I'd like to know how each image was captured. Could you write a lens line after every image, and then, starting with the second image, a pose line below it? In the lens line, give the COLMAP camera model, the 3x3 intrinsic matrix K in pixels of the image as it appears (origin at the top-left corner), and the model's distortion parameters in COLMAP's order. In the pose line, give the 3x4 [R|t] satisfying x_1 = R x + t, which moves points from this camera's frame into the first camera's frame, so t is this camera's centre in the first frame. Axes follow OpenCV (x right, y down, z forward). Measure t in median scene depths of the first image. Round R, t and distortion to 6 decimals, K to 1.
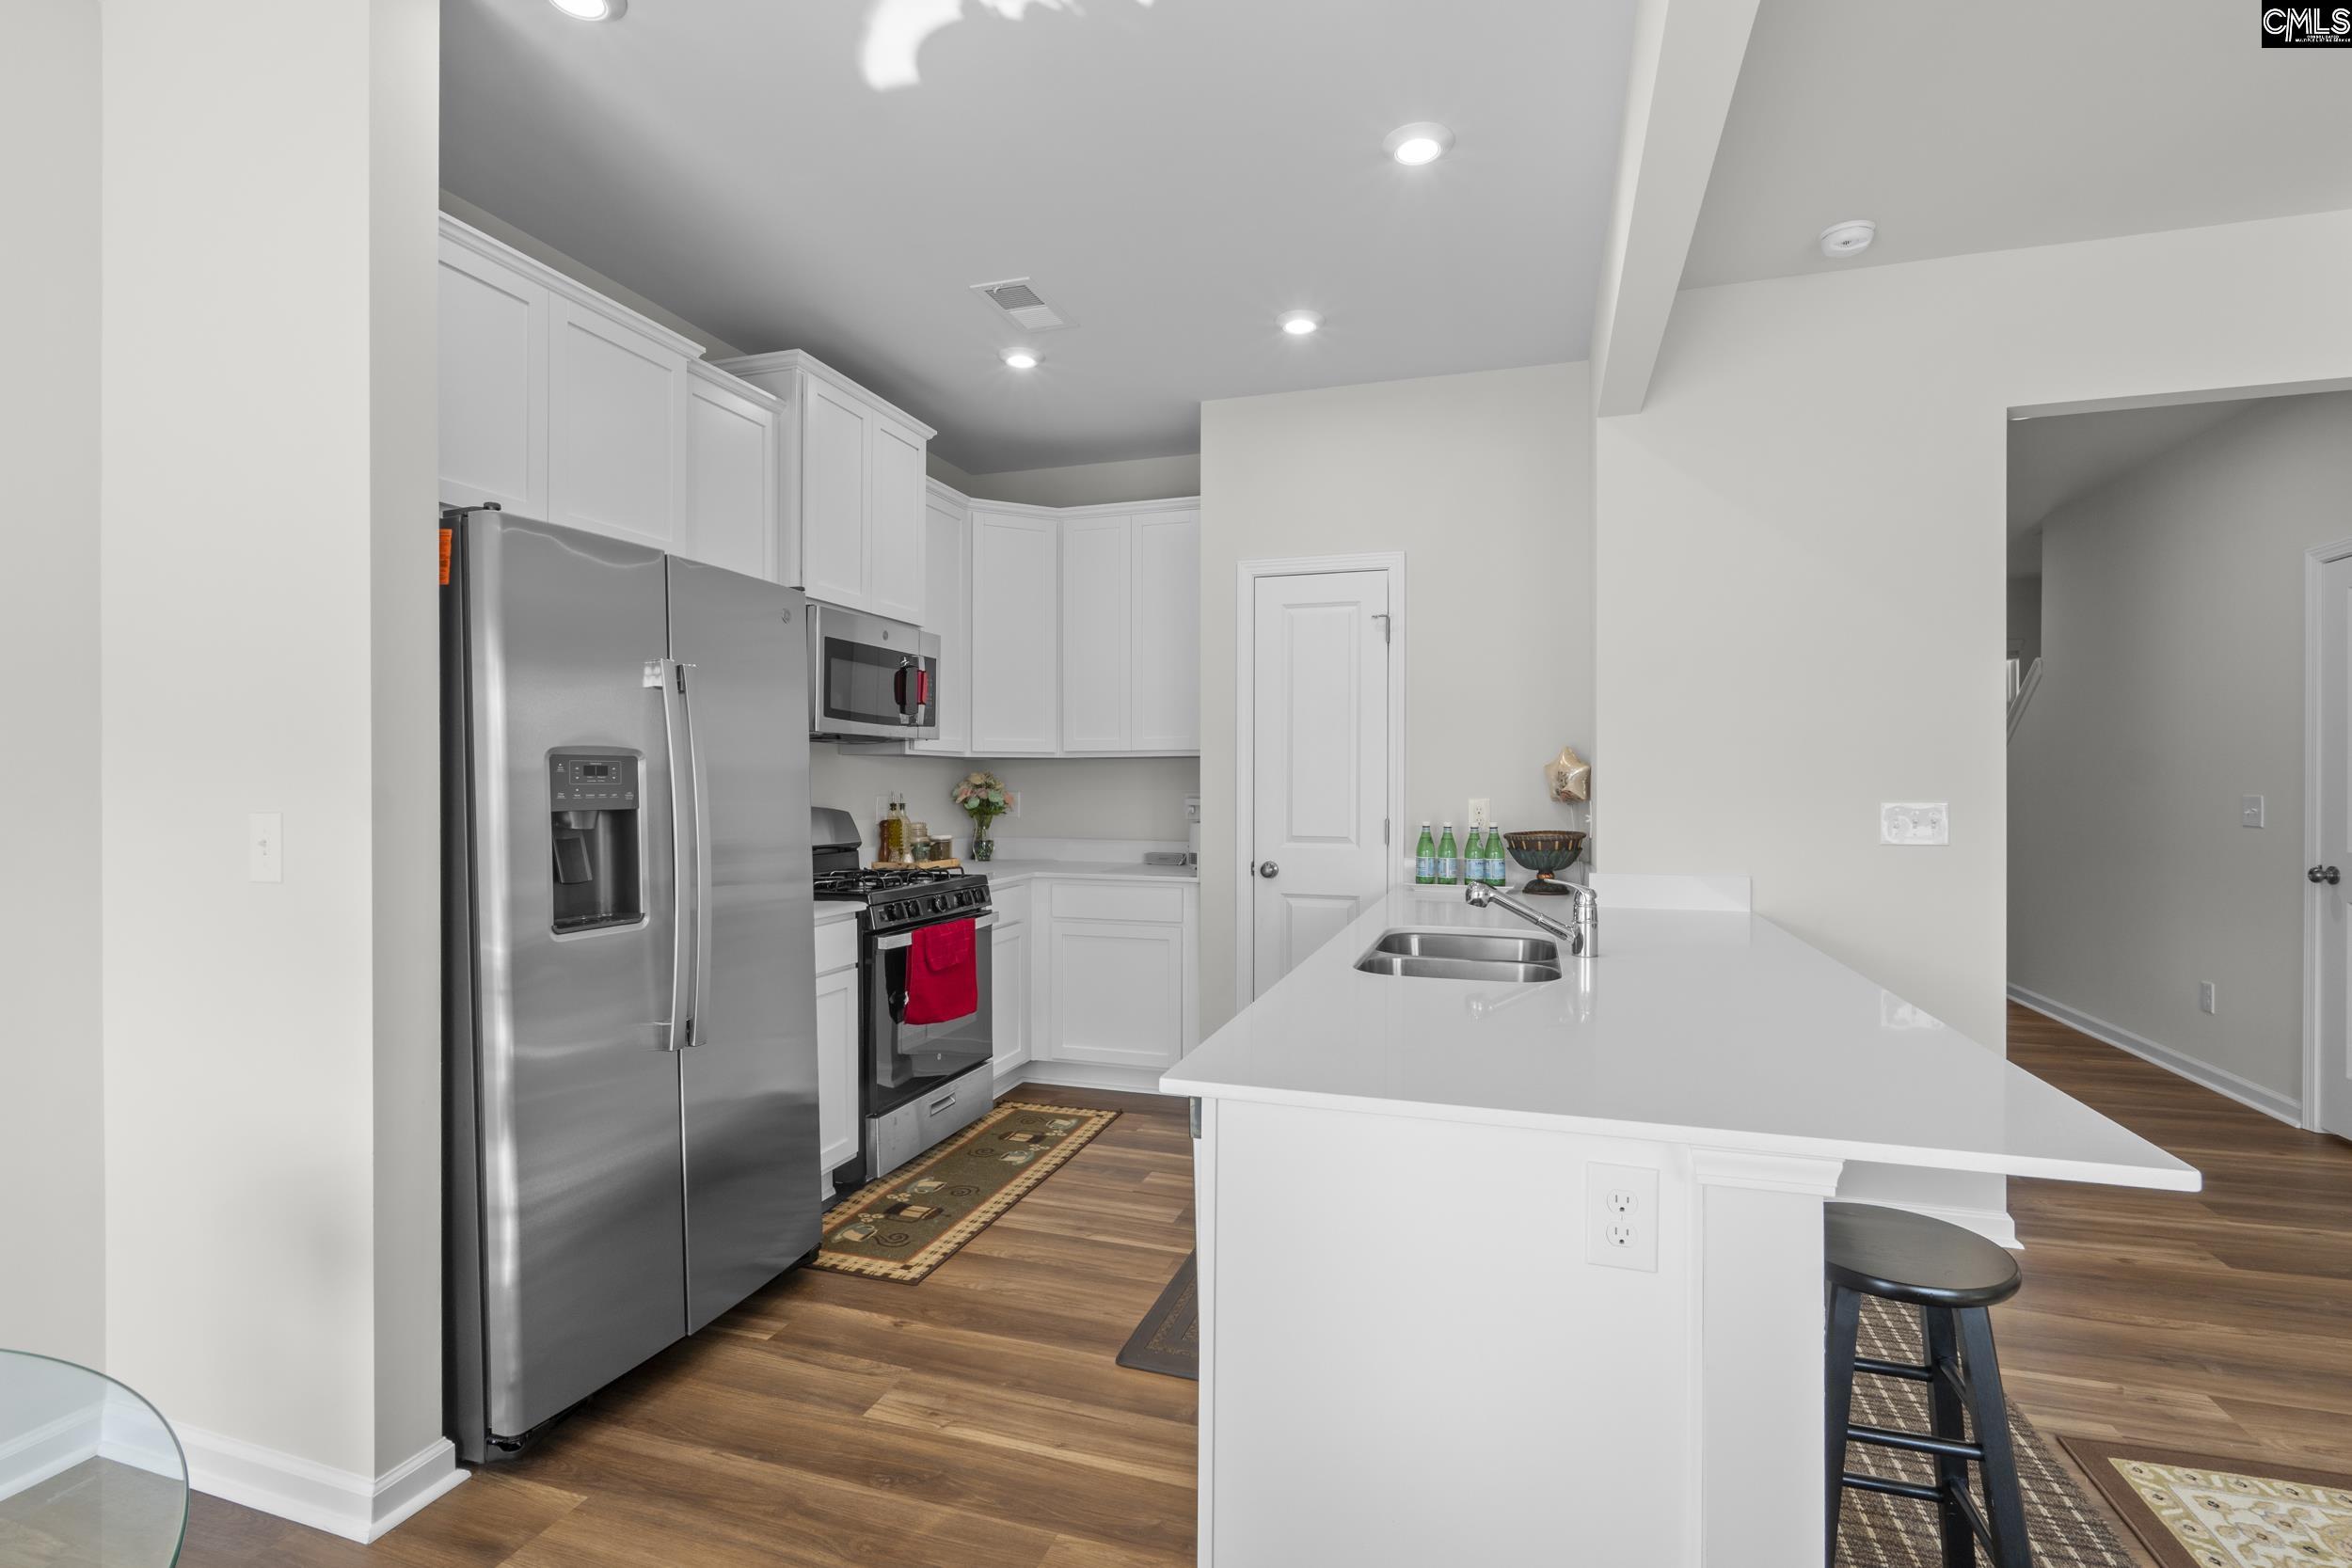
lens RADIAL K [[1077.7, 0, 1189.8], [0, 1077.7, 781.2], [0, 0, 1]] dist [-0.003524, -0.000163]
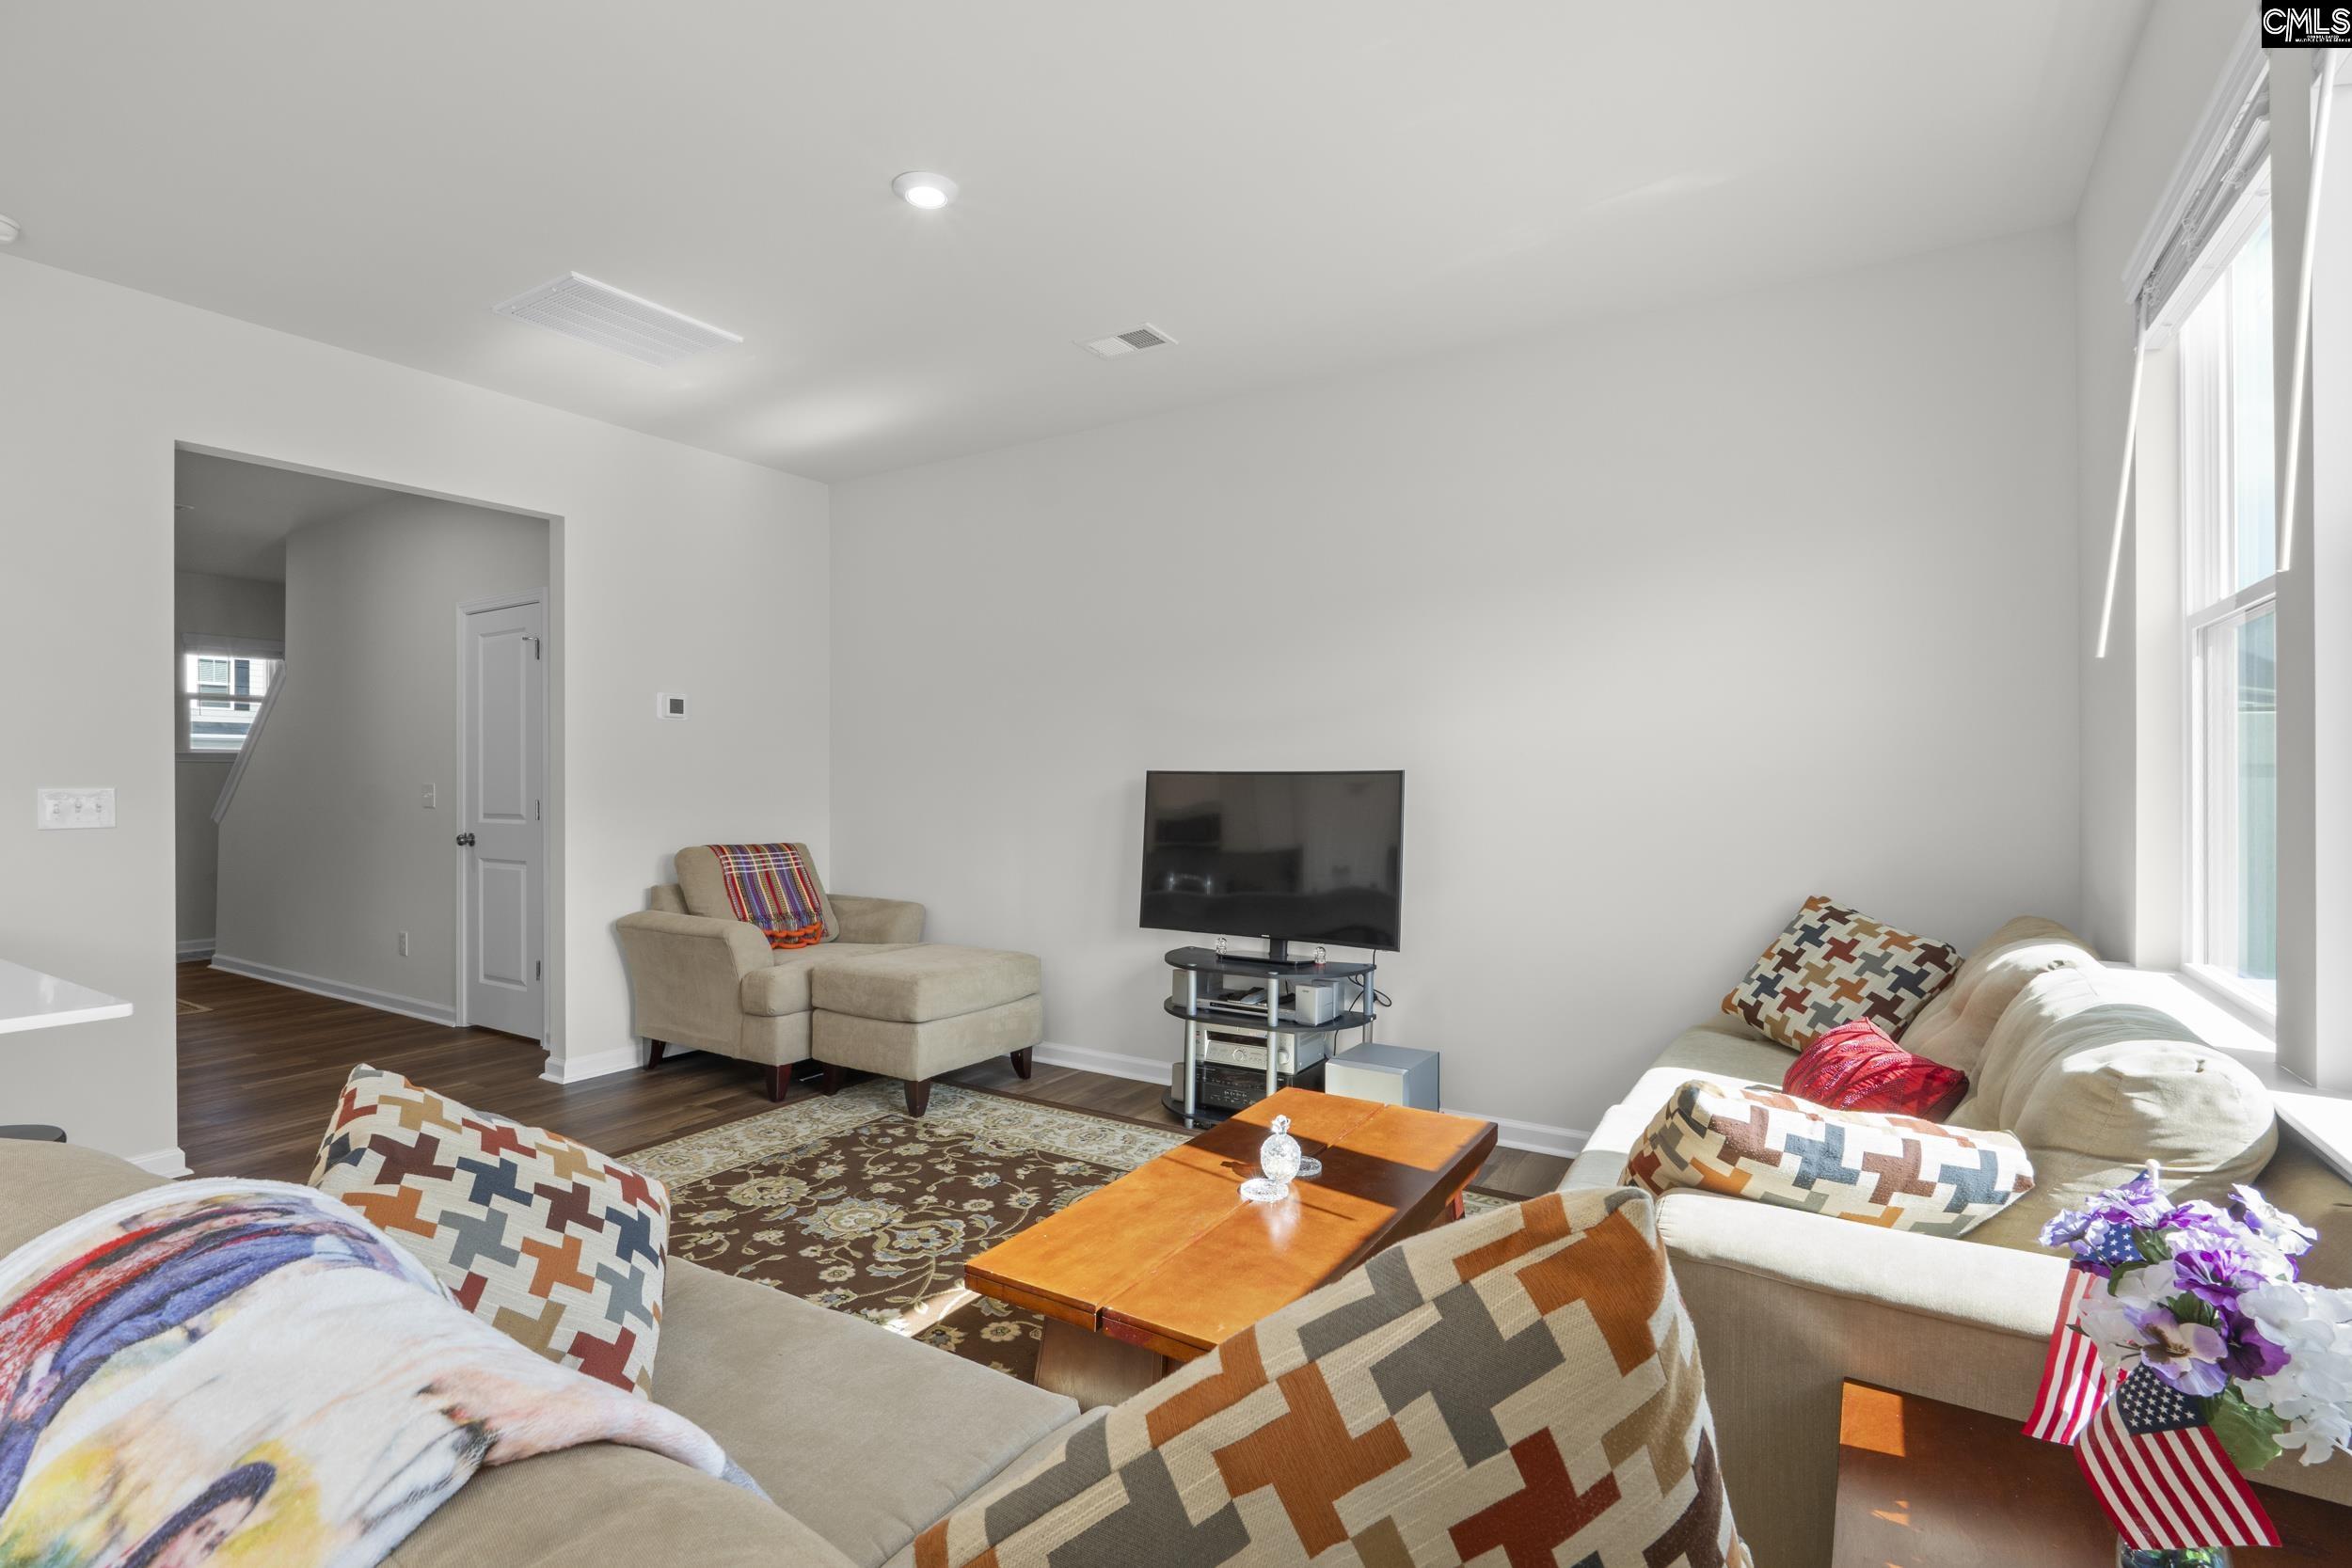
lens RADIAL K [[1077.7, 0, 1173.5], [0, 1077.7, 782.2], [0, 0, 1]] dist [-0.003524, -0.000163]
pose [[0.257757, -0.003749, 0.966203, -0.056828], [0.001773, 0.999993, 0.003407, 0.010810], [-0.966208, 0.000834, 0.257761, -0.267673]]
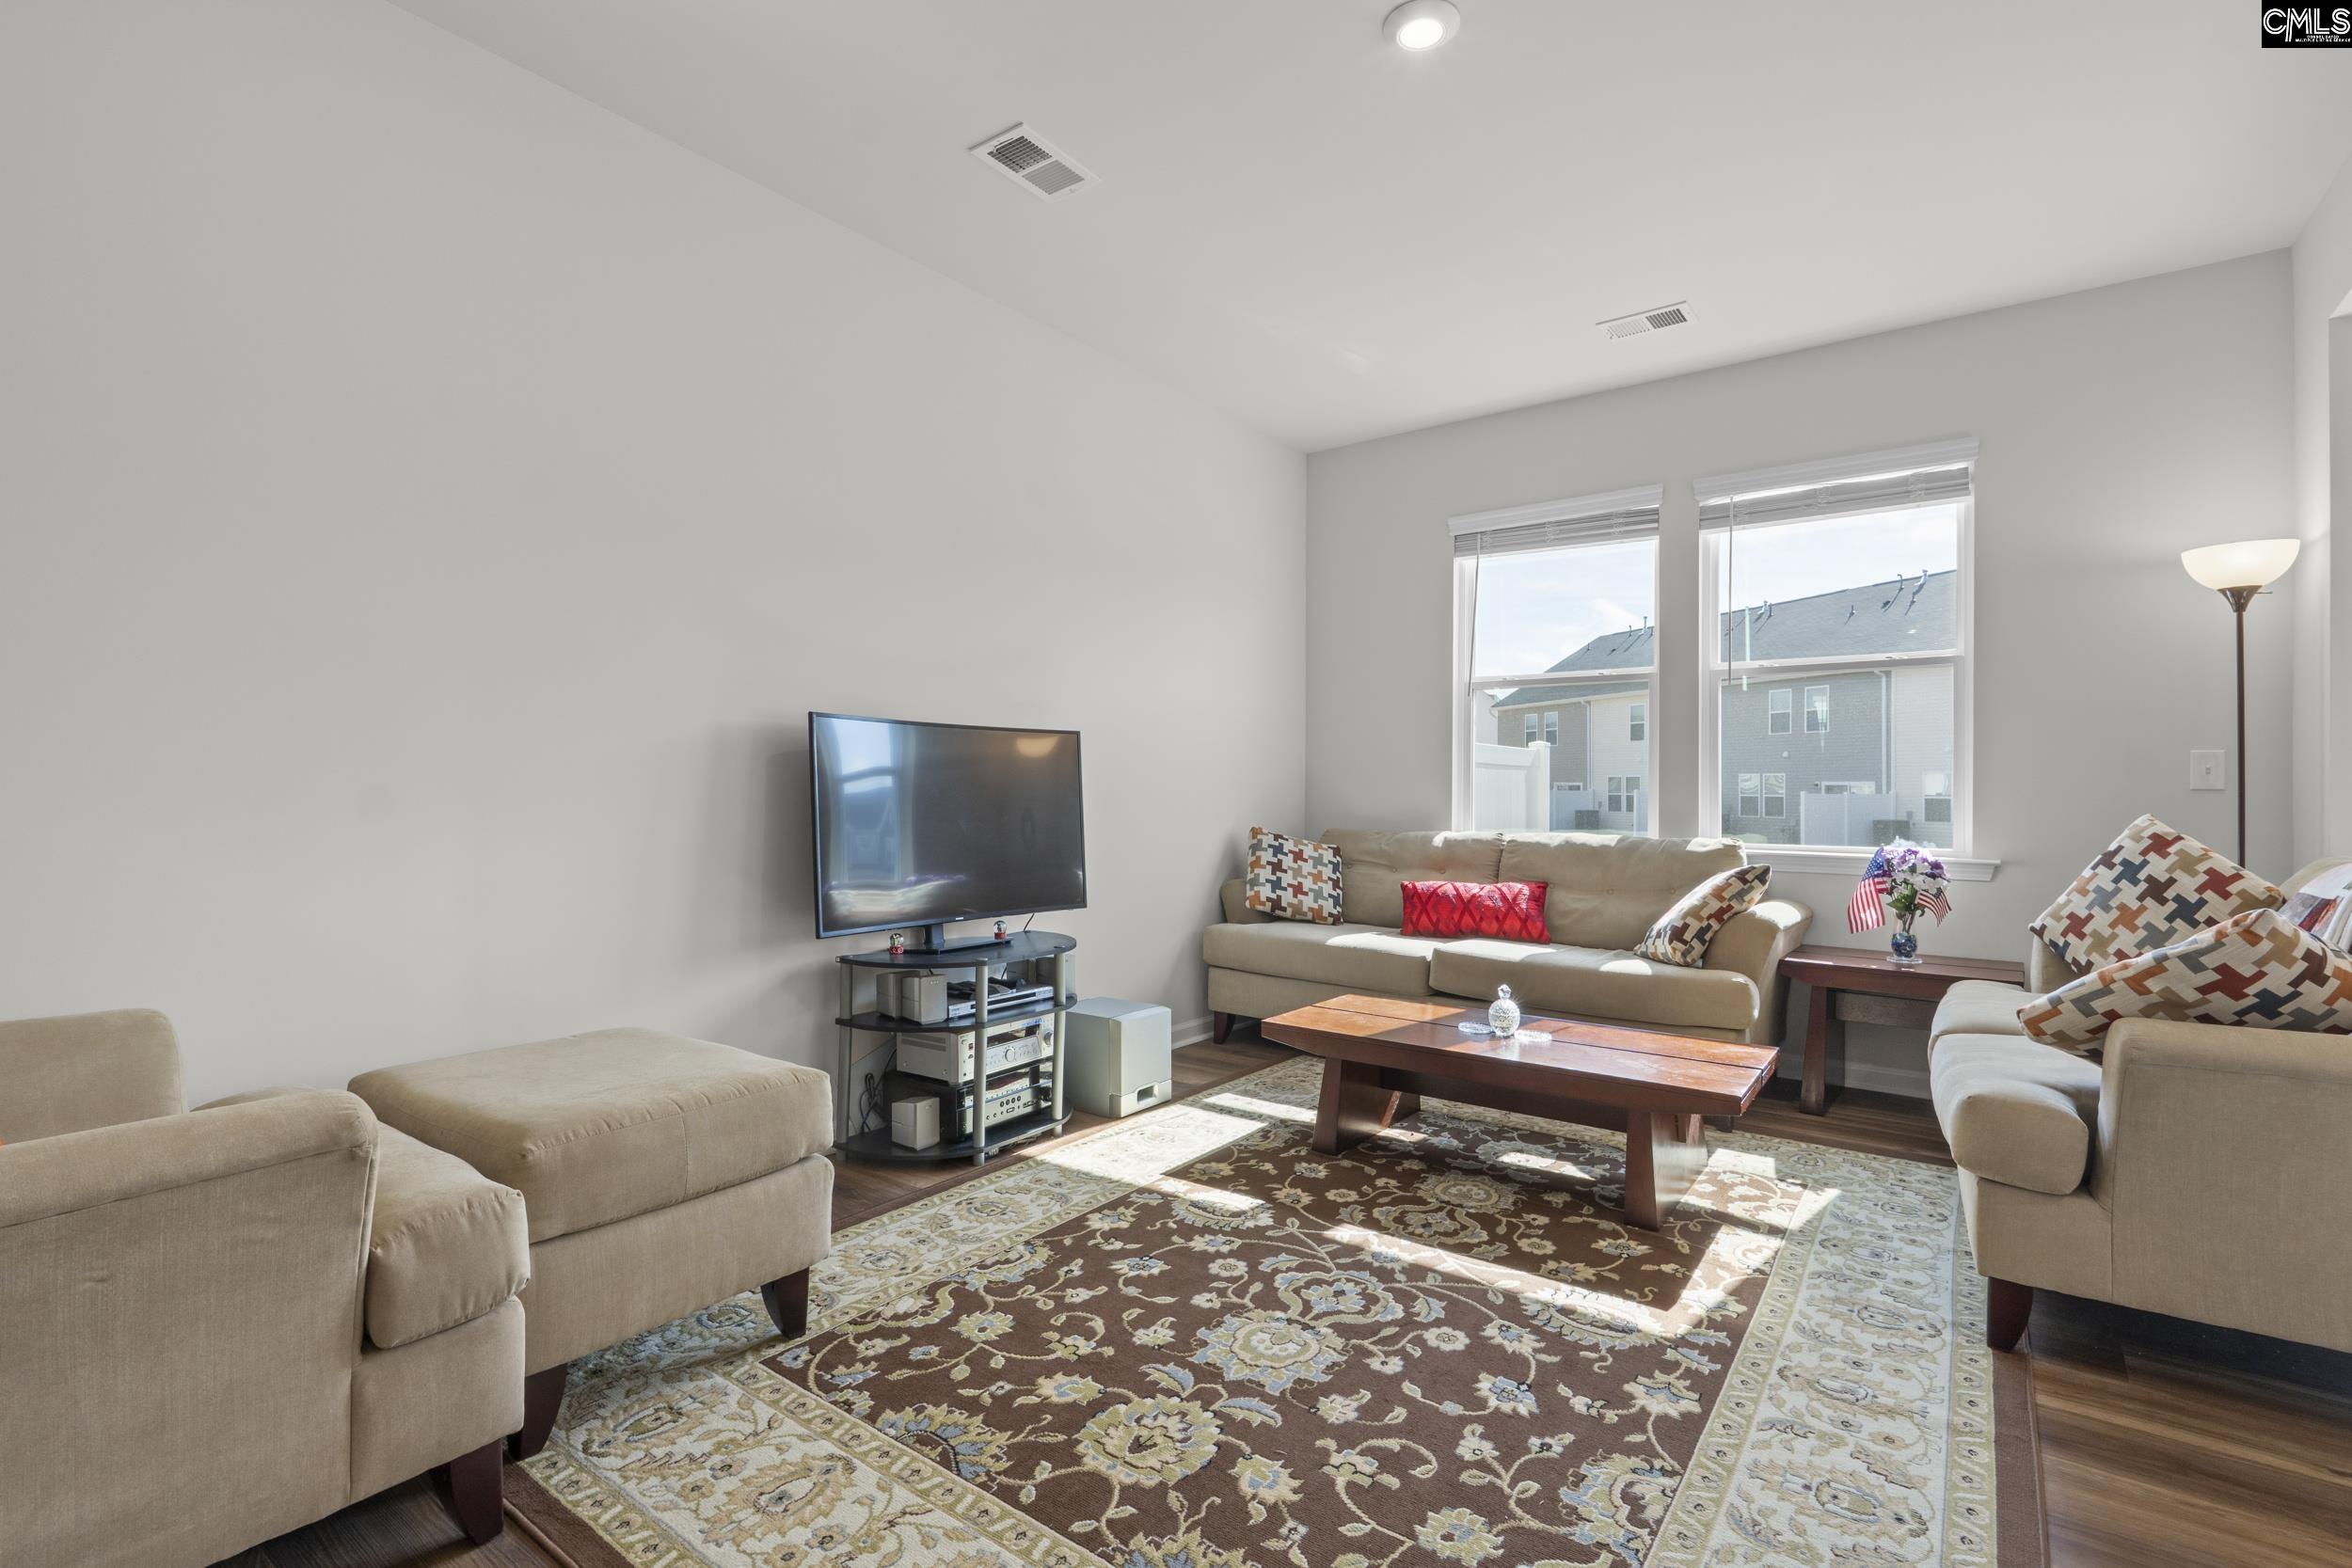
lens RADIAL K [[1077.7, 0, 1184.3], [0, 1077.7, 777.2], [0, 0, 1]] dist [-0.003524, -0.000163]
pose [[-0.943198, -0.004946, 0.332195, 0.565824], [-0.008443, 0.999923, -0.009084, 0.058580], [-0.332125, -0.011373, -0.943167, 0.784301]]
